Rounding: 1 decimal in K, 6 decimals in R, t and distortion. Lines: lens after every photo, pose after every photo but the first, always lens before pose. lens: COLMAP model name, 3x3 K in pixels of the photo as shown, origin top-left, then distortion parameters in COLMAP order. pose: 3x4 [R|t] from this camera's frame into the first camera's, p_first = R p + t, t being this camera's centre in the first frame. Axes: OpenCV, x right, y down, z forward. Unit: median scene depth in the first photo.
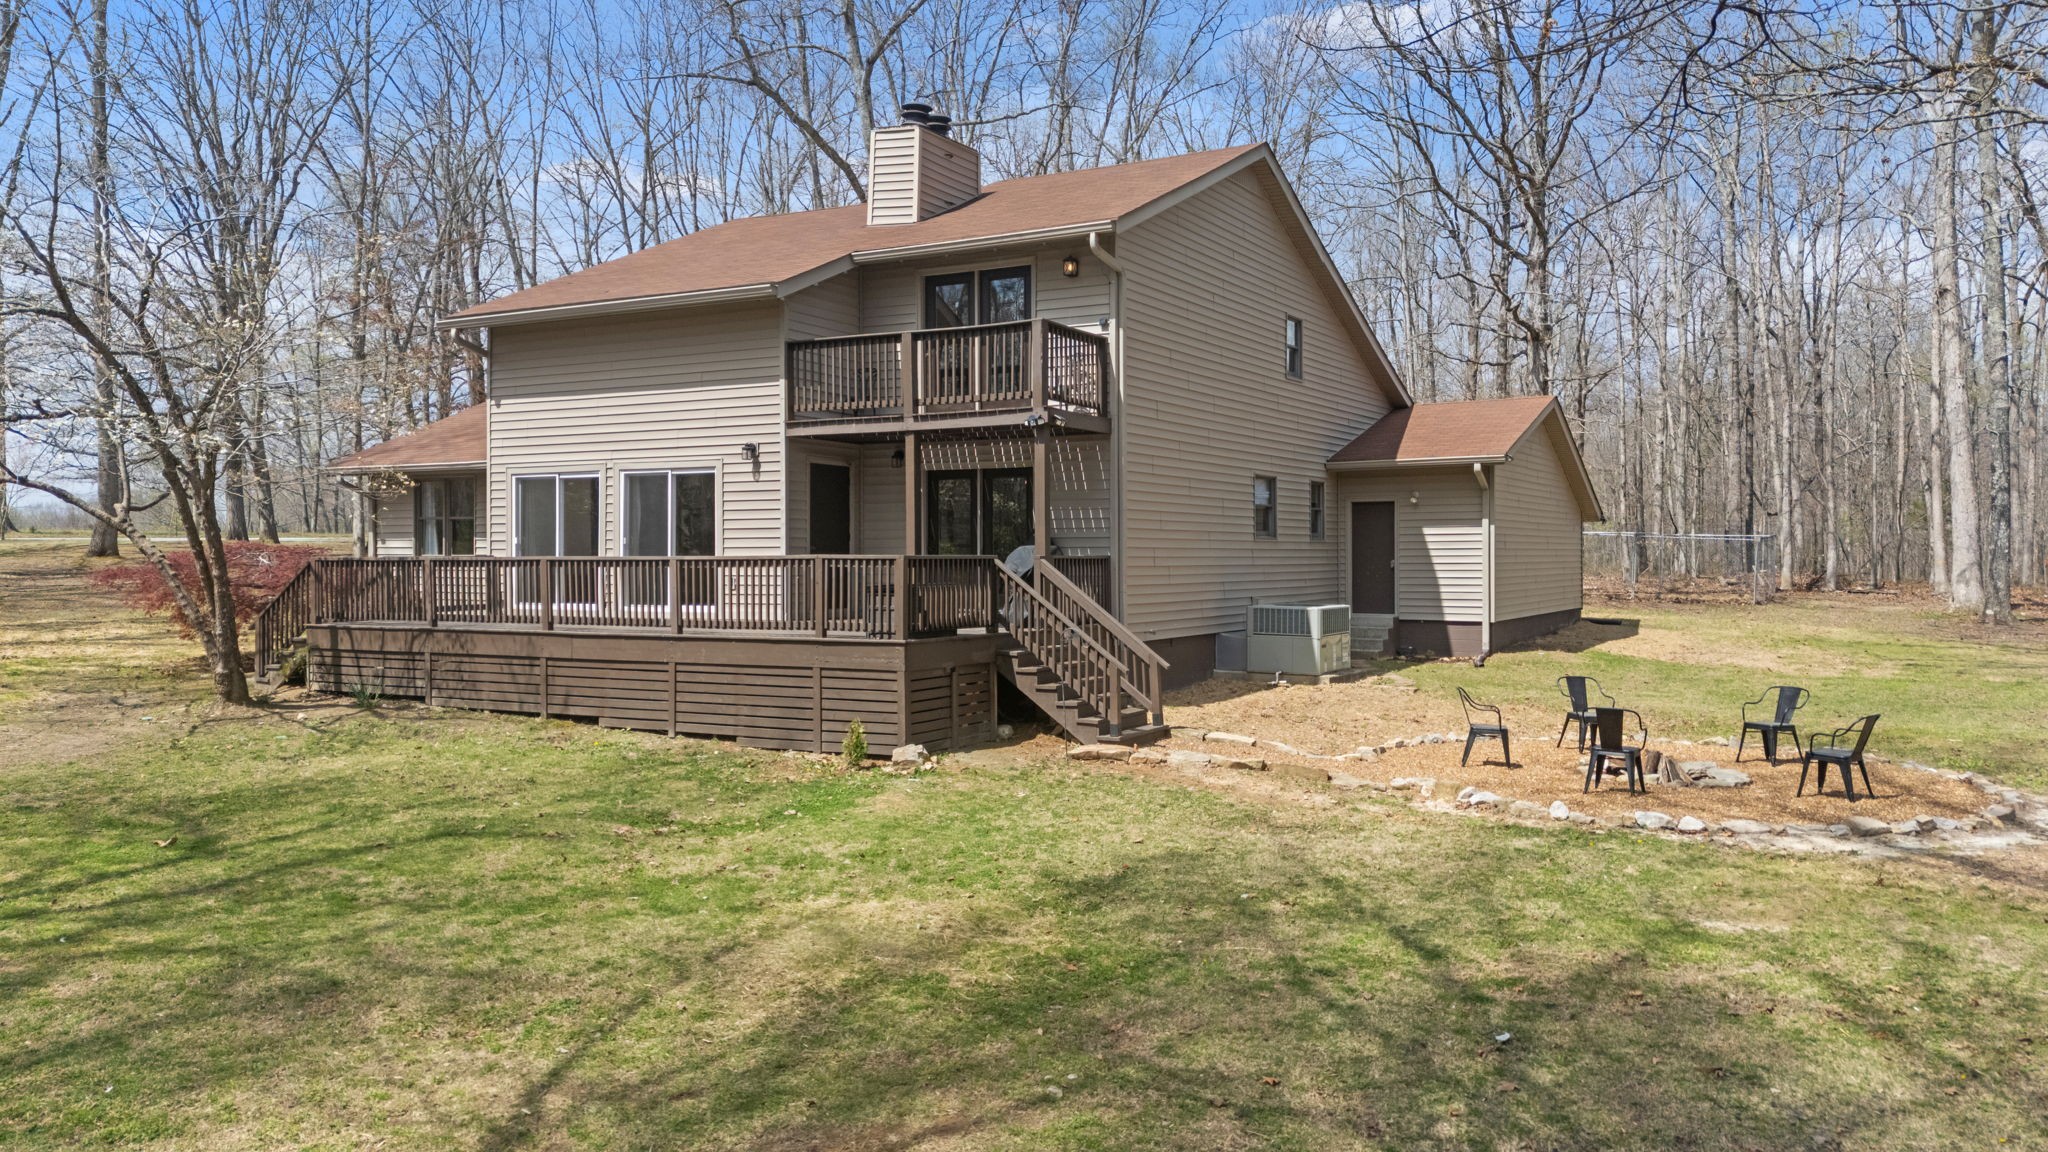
lens RADIAL K [[1482.3, 0, 1024.0], [0, 1482.3, 576.0], [0, 0, 1]] dist [0.102897, -0.110410]
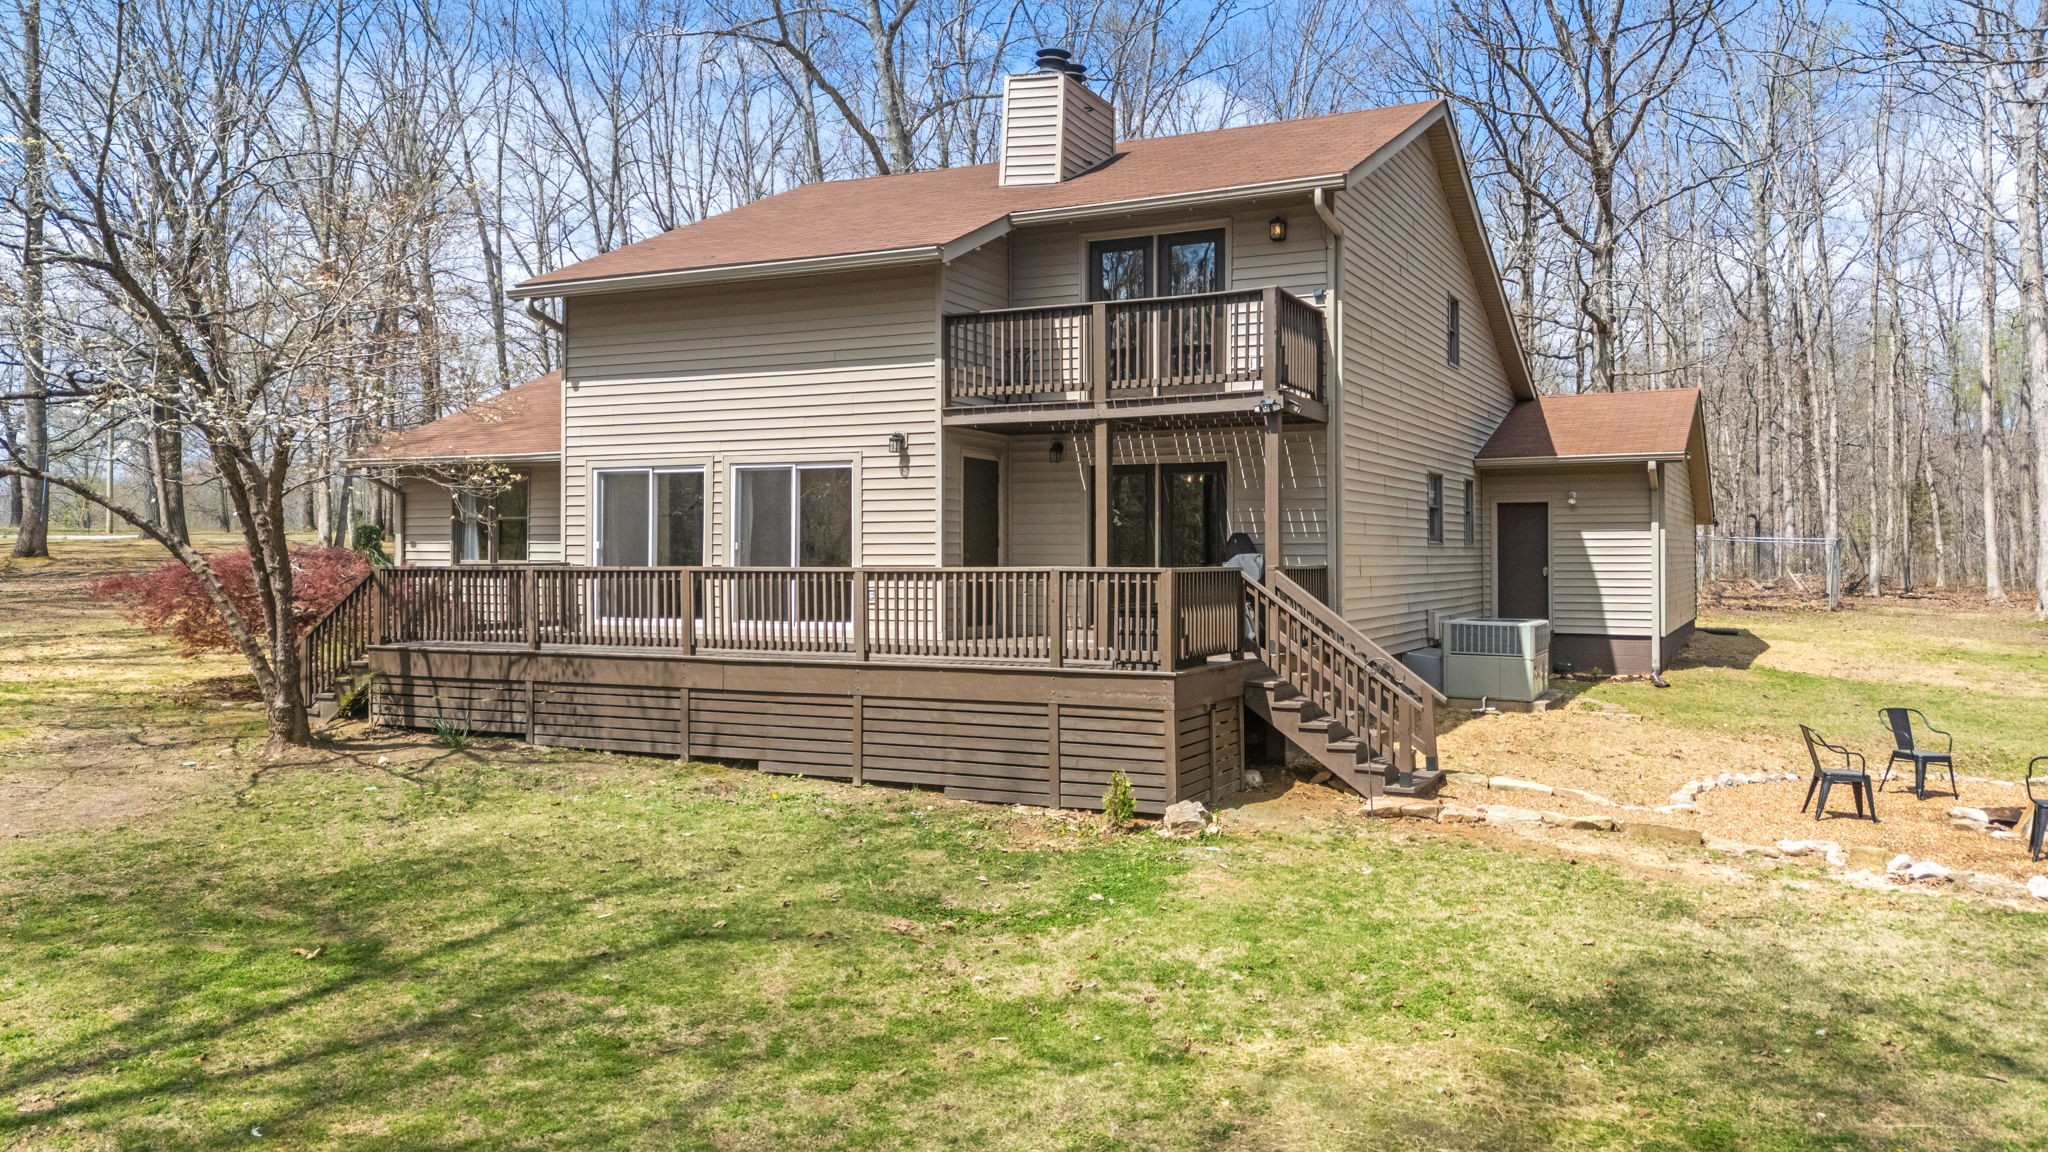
lens RADIAL K [[1493.9, 0, 1024.2], [0, 1493.9, 555.3], [0, 0, 1]] dist [0.103572, -0.109215]
pose [[0.998488, 0.001811, 0.054938, -0.158658], [-0.001127, 0.999922, -0.012465, -0.008154], [-0.054956, 0.012384, 0.998412, 0.137386]]
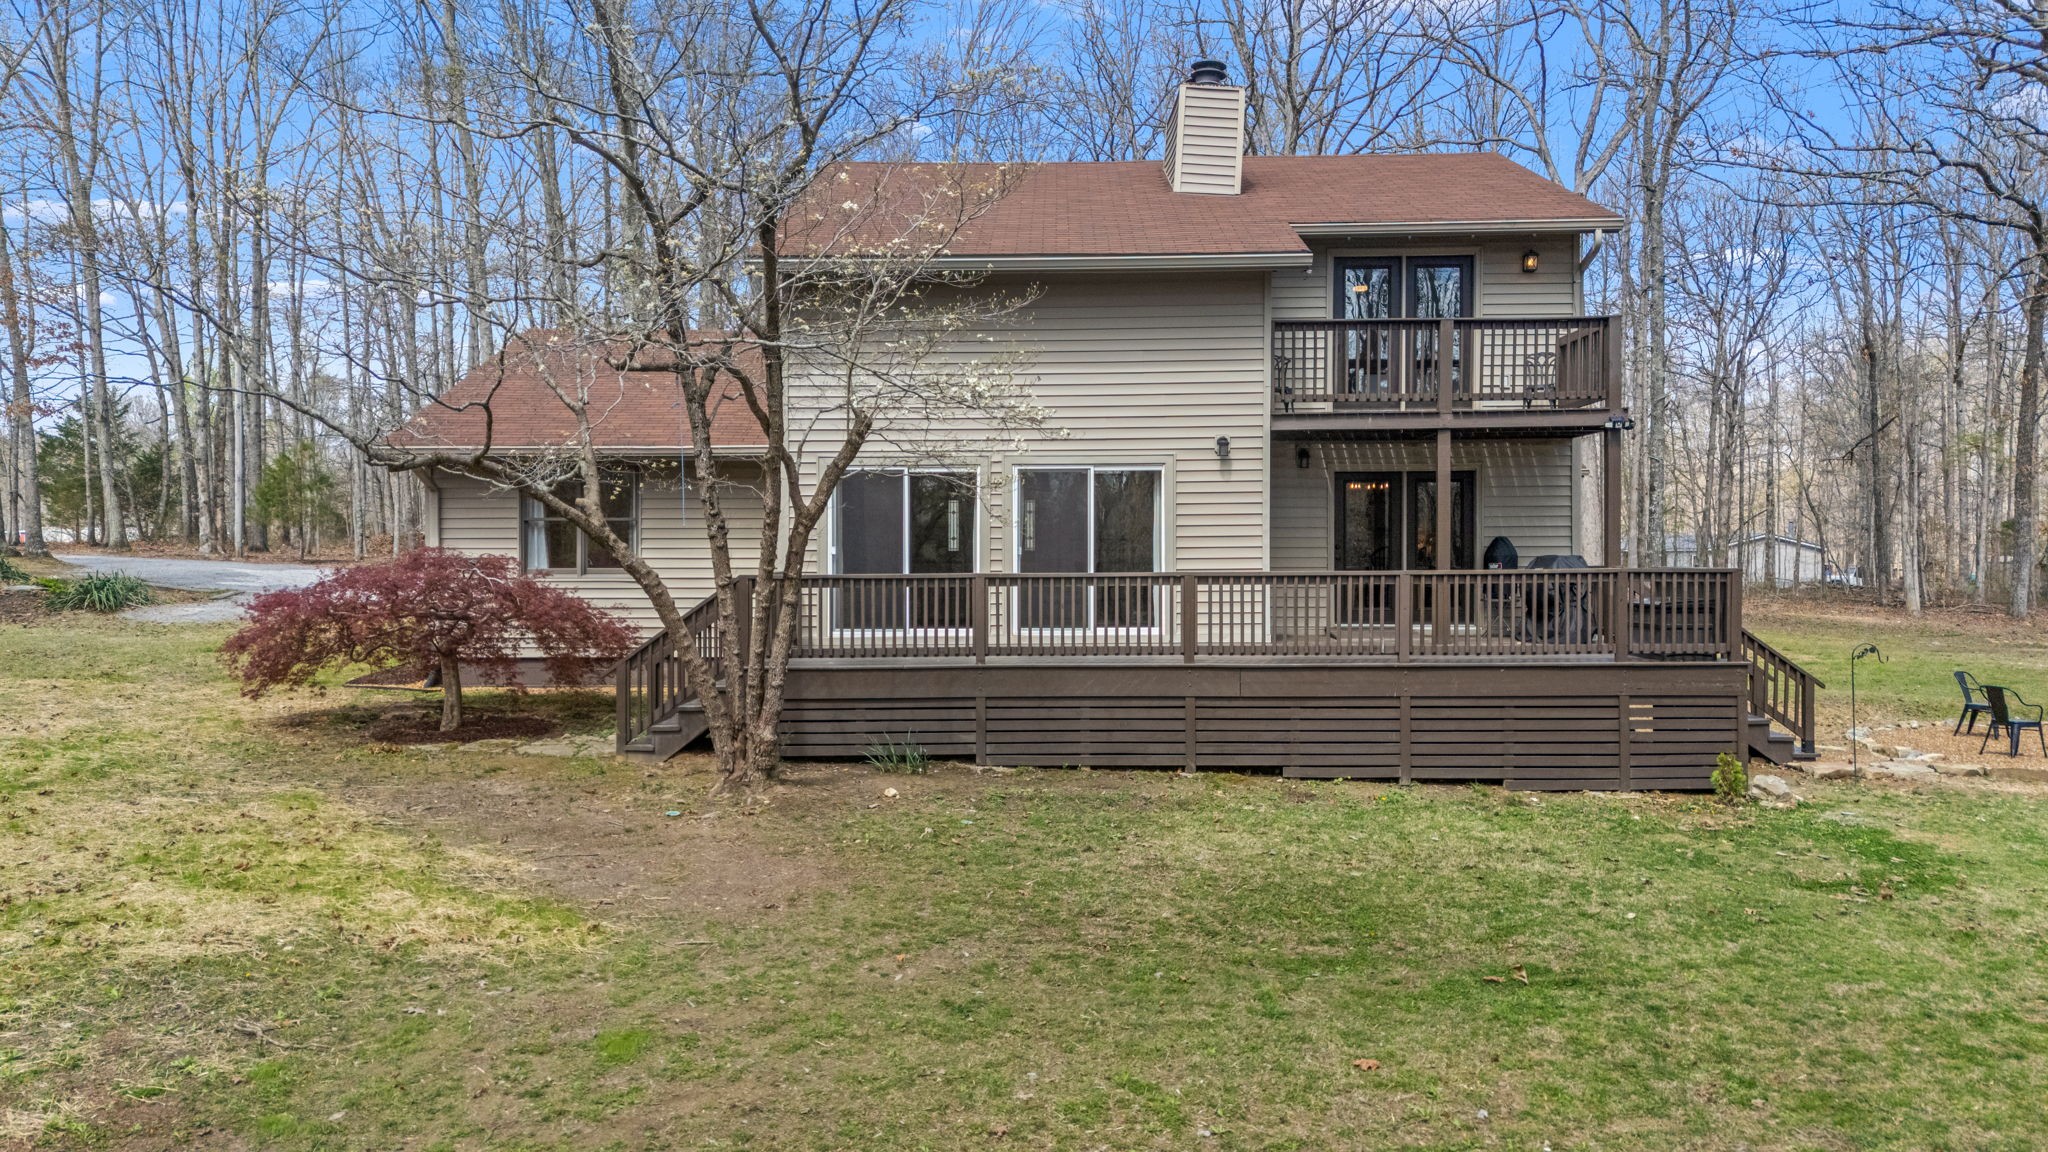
lens RADIAL K [[1493.9, 0, 1024.2], [0, 1493.9, 555.3], [0, 0, 1]] dist [0.103572, -0.109215]
pose [[0.885541, -0.001526, 0.464559, -0.684044], [0.009177, 0.999857, -0.014209, -0.009822], [-0.464471, 0.016846, 0.885428, 0.293306]]
